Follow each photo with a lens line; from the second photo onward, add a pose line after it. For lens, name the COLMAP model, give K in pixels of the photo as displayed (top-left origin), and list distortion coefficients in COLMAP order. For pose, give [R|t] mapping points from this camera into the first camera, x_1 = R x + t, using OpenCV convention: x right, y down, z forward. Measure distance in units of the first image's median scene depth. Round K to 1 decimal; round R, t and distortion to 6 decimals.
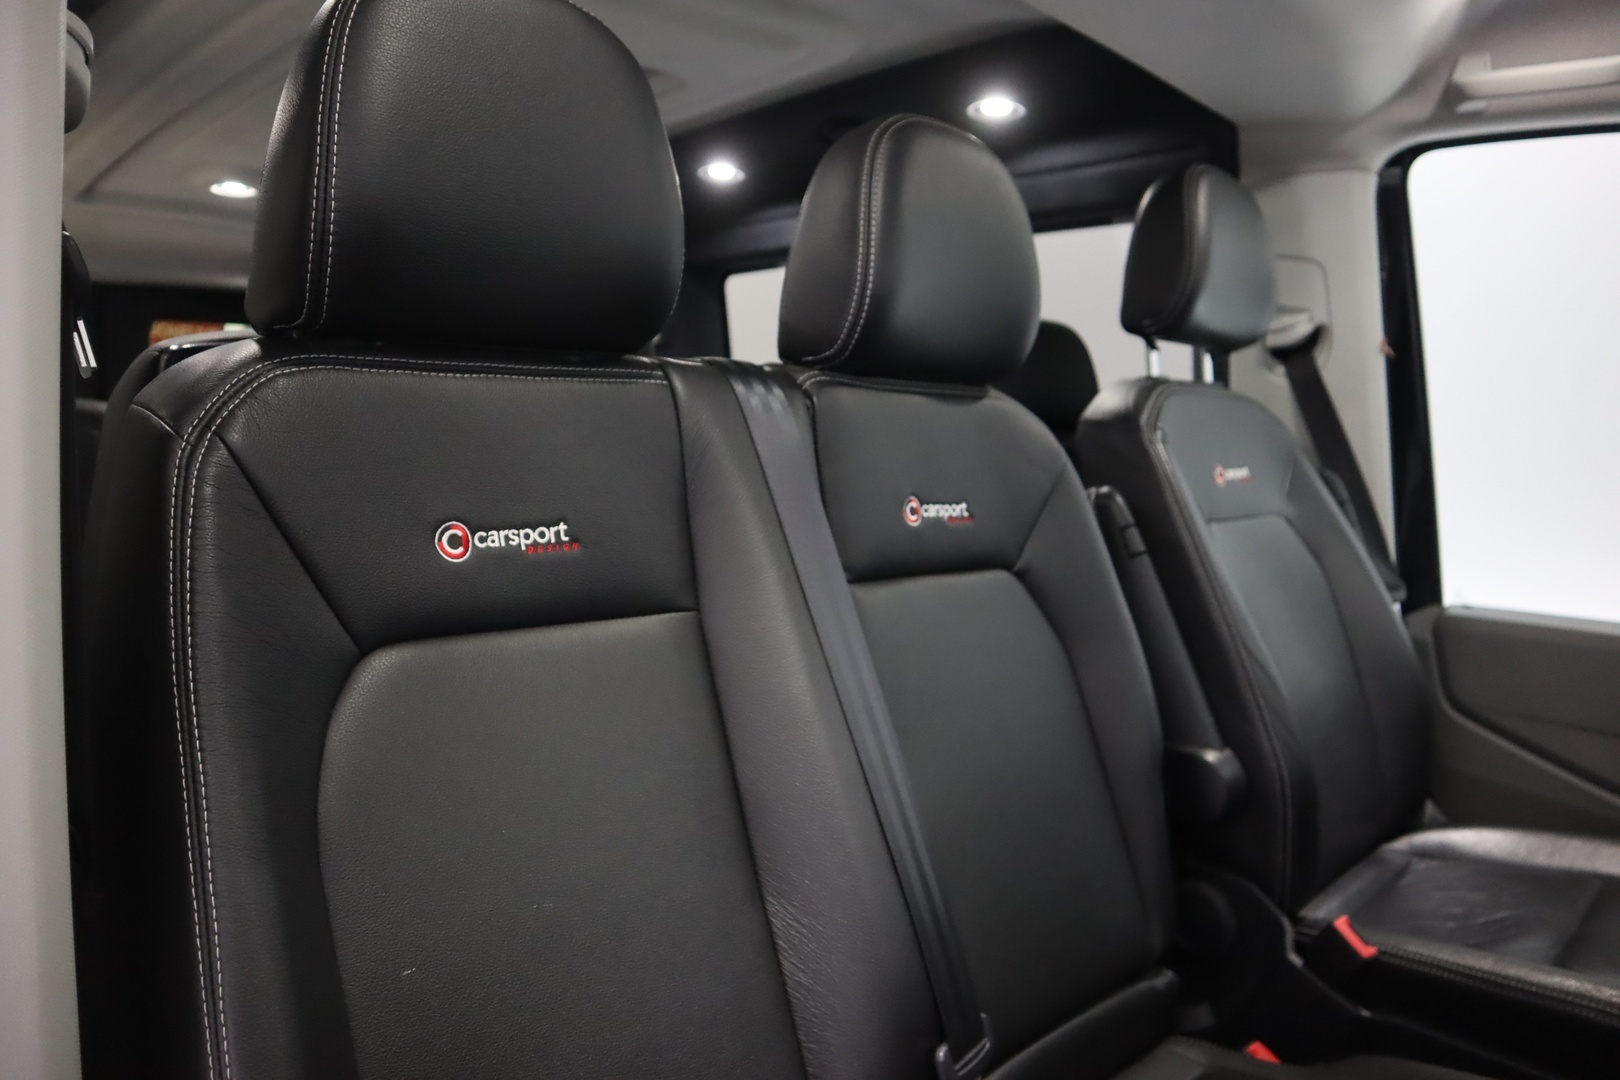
lens RADIAL K [[1131.6, 0, 810.0], [0, 1131.6, 540.0], [0, 0, 1]] dist [-0.122707, 0.086159]
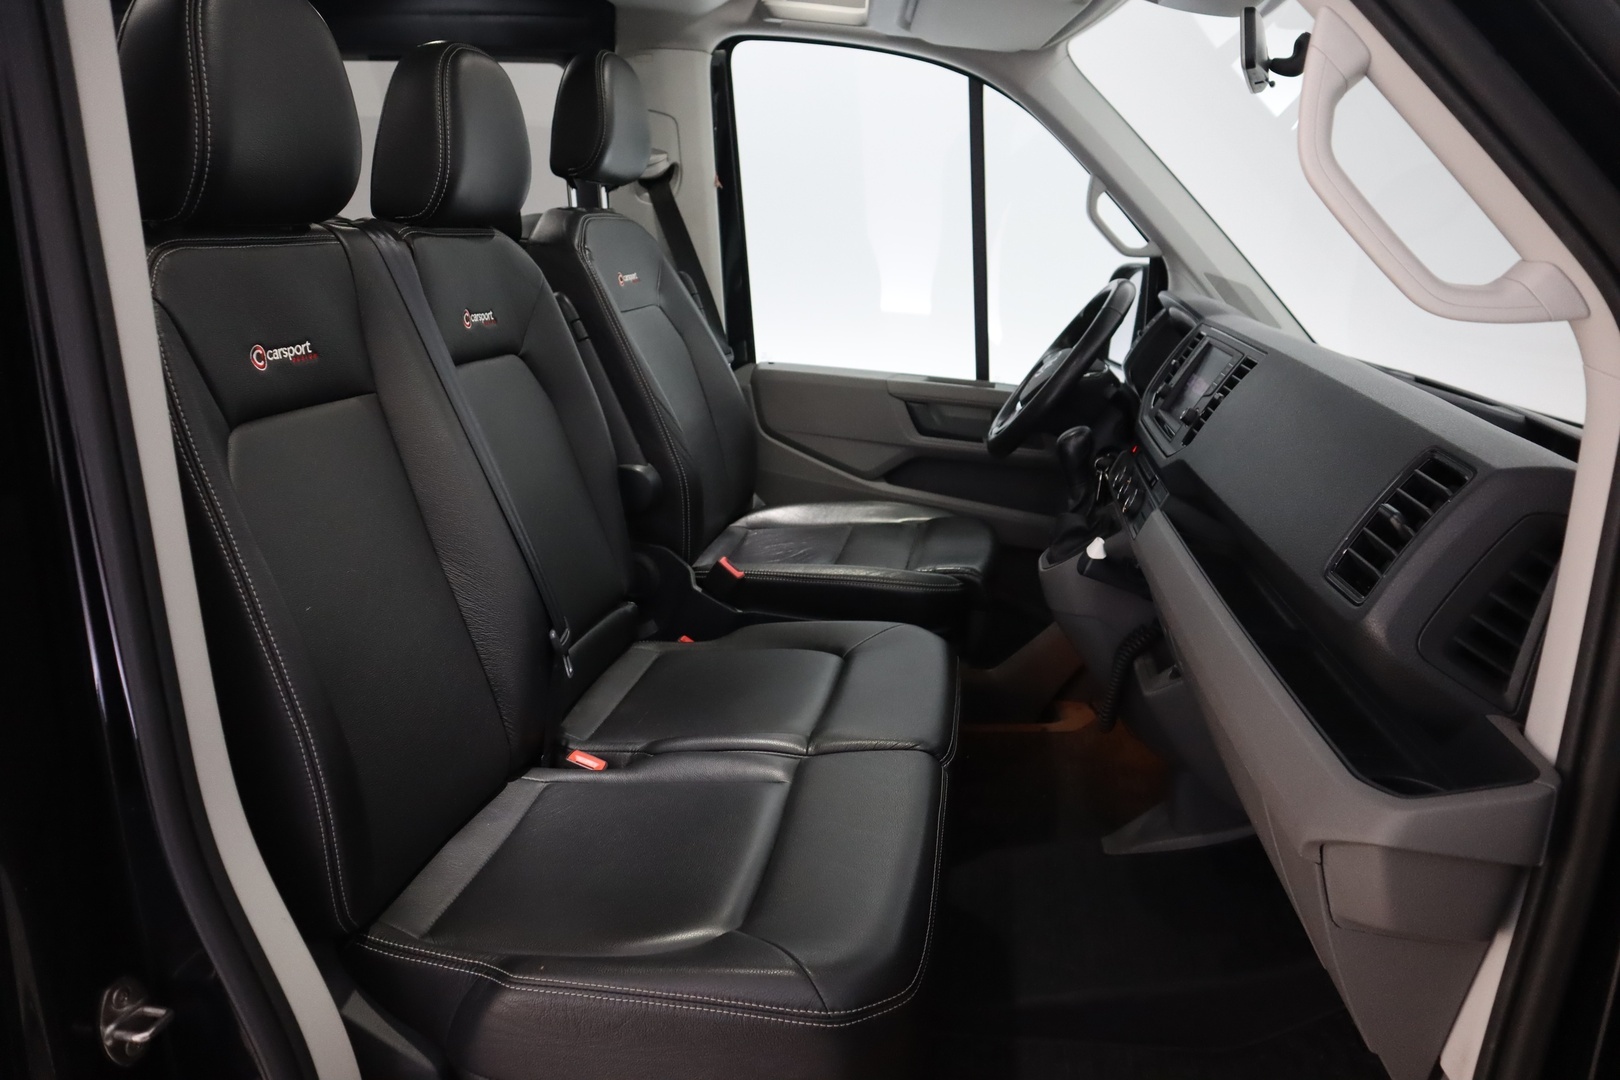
lens RADIAL K [[1131.6, 0, 810.0], [0, 1131.6, 540.0], [0, 0, 1]] dist [-0.122707, 0.086159]
pose [[0.821373, -0.131369, 0.555057, -0.294943], [0.014792, 0.977695, 0.209509, -0.031042], [-0.570199, -0.163875, 0.804996, -0.373691]]
